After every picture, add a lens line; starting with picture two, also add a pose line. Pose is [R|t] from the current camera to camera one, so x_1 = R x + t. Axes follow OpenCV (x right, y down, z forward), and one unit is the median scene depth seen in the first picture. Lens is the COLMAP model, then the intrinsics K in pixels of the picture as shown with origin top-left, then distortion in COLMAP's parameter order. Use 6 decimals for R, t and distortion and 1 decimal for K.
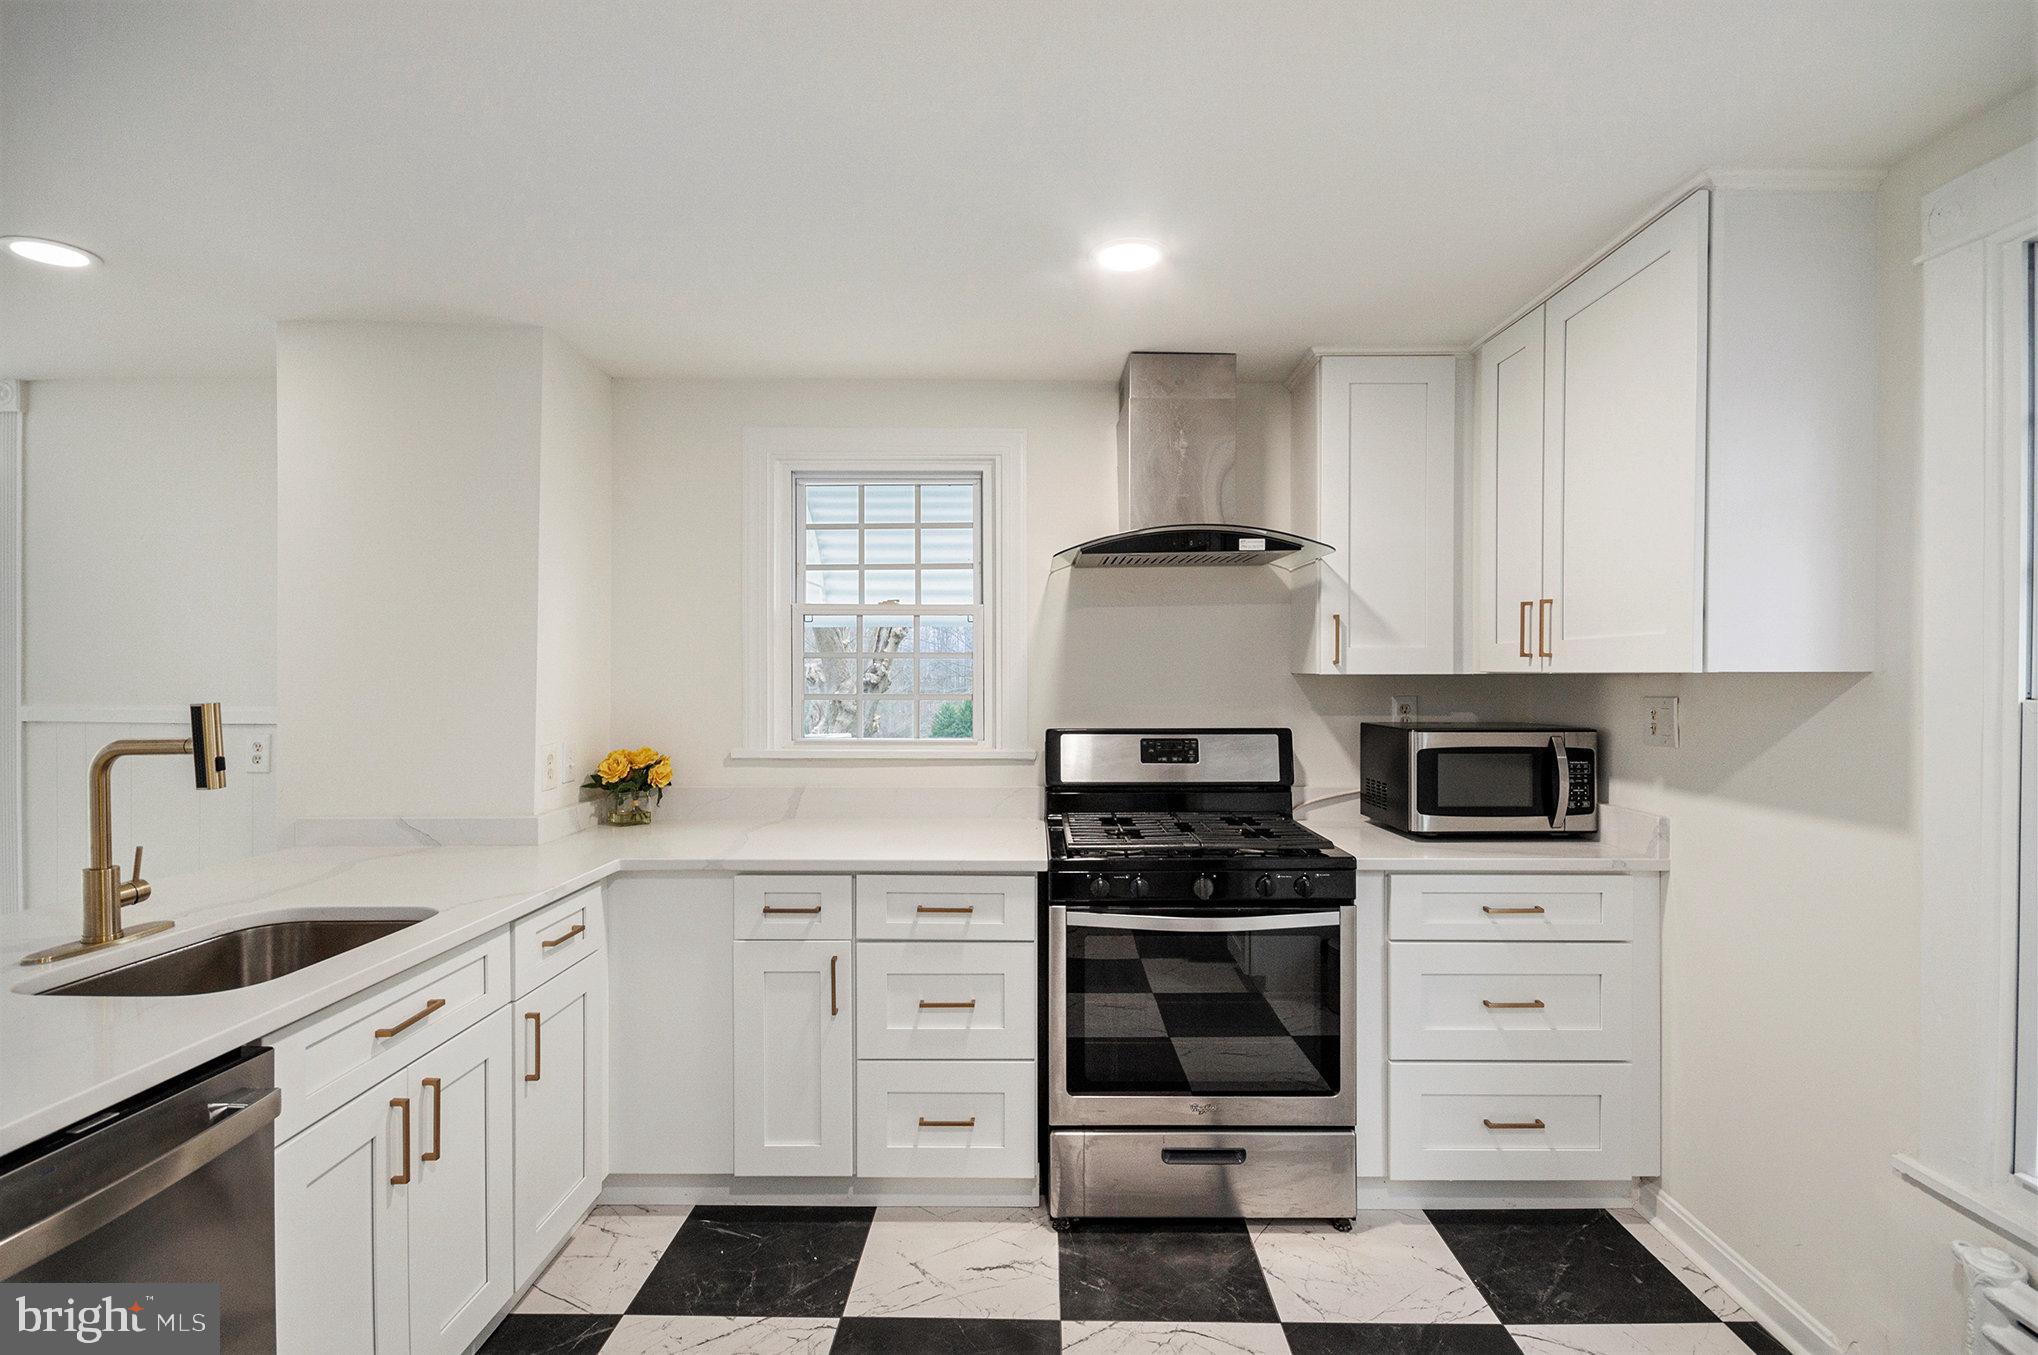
lens RADIAL K [[929.7, 0, 1019.0], [0, 929.7, 677.5], [0, 0, 1]] dist [-0.001997, -0.000589]
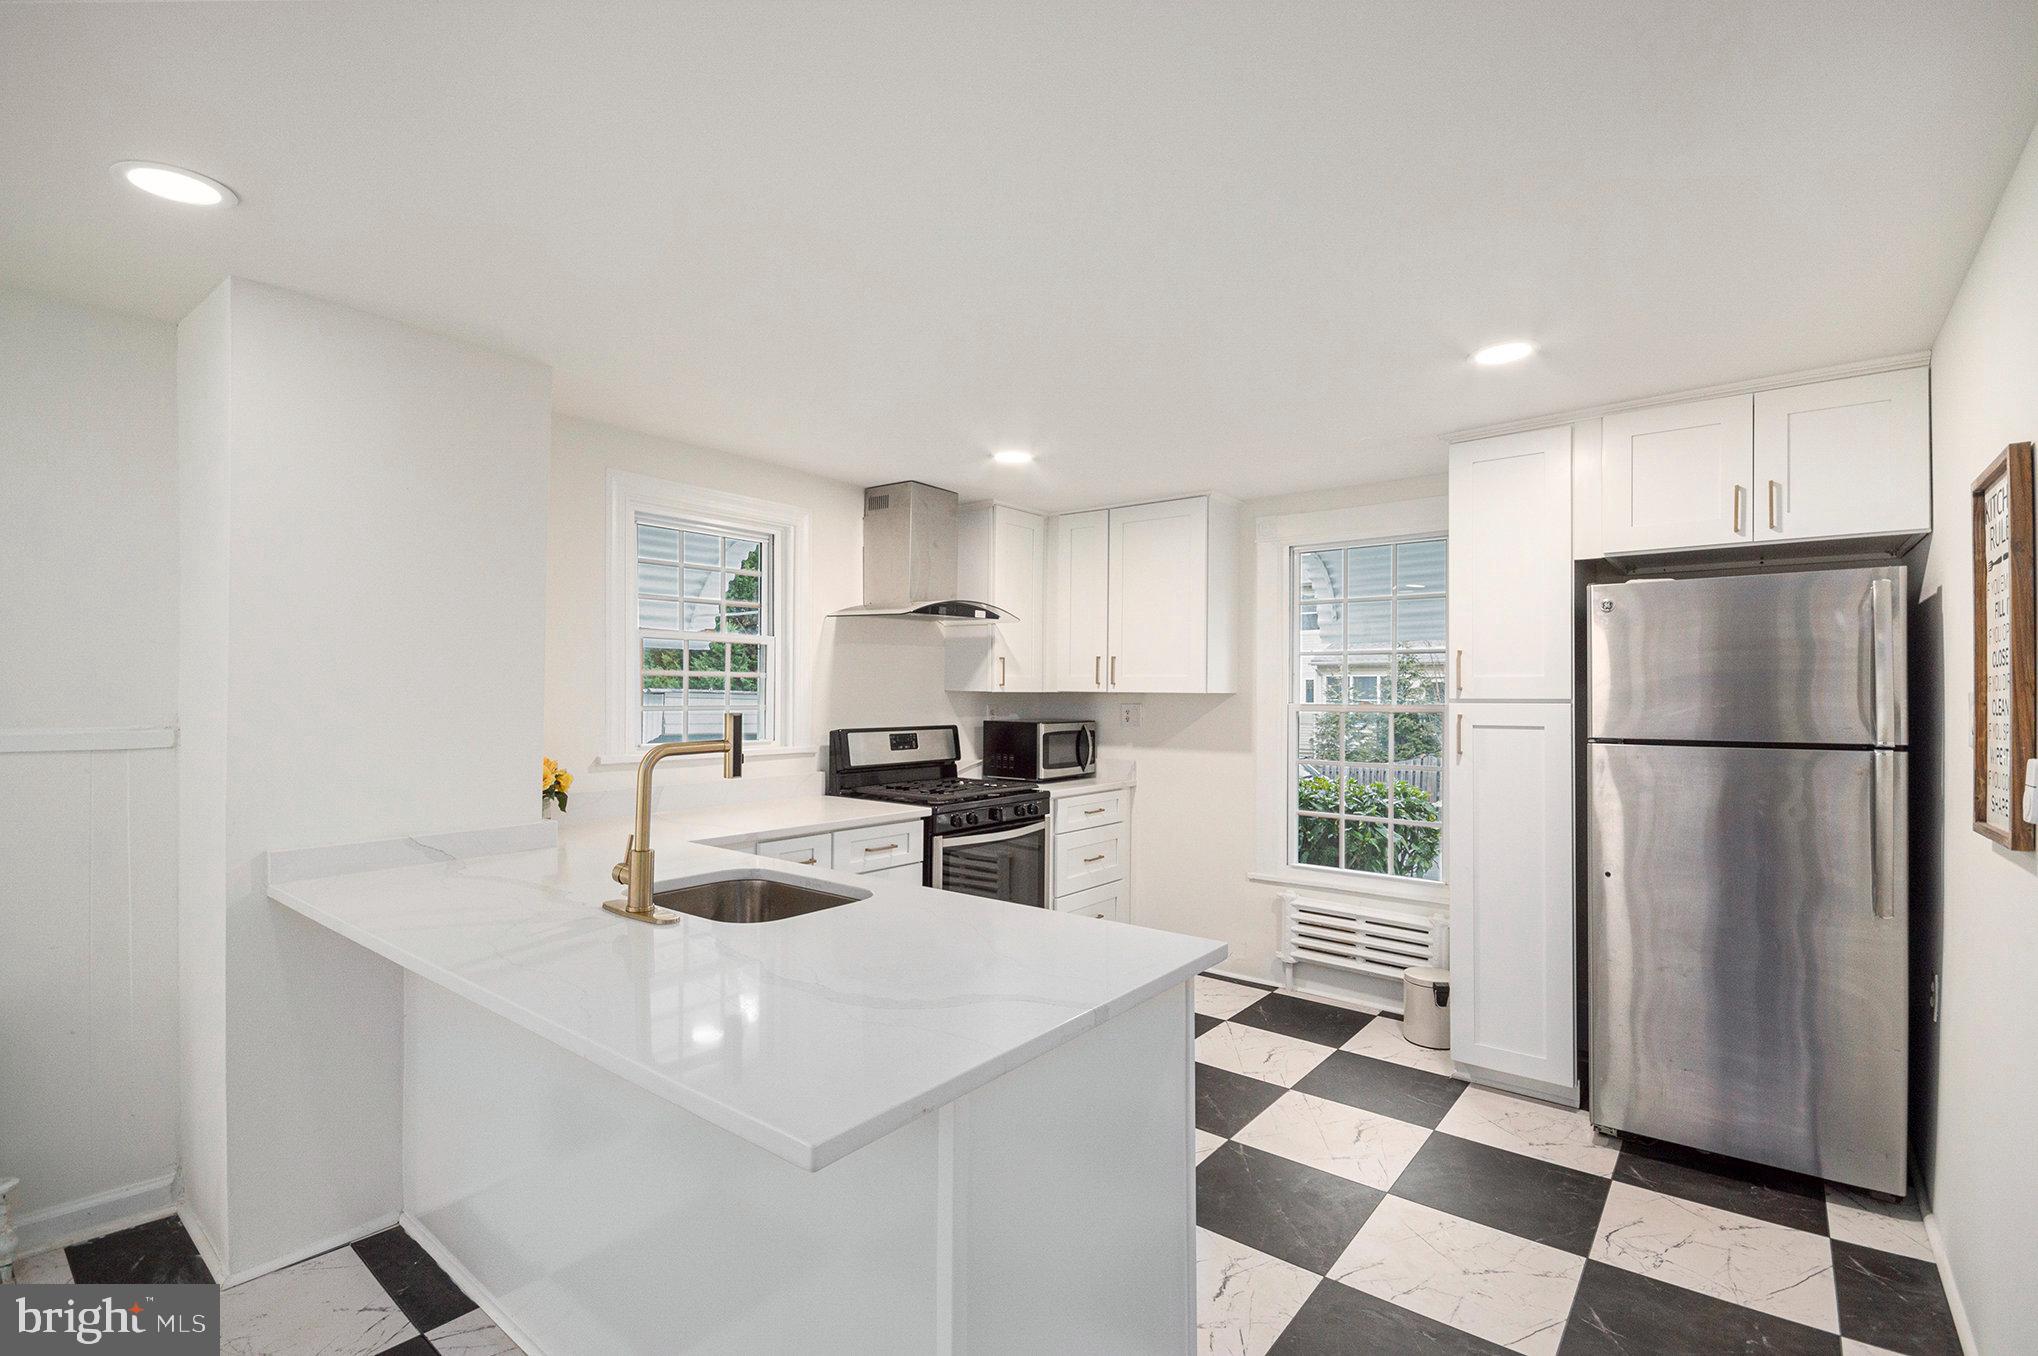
lens RADIAL K [[941.3, 0, 1003.5], [0, 941.3, 687.6], [0, 0, 1]] dist [-0.004762, -0.001438]
pose [[0.631051, 0.006109, 0.775718, -1.047522], [-0.007722, 0.999969, -0.001594, -0.008881], [-0.775703, -0.004984, 0.631078, -0.104861]]
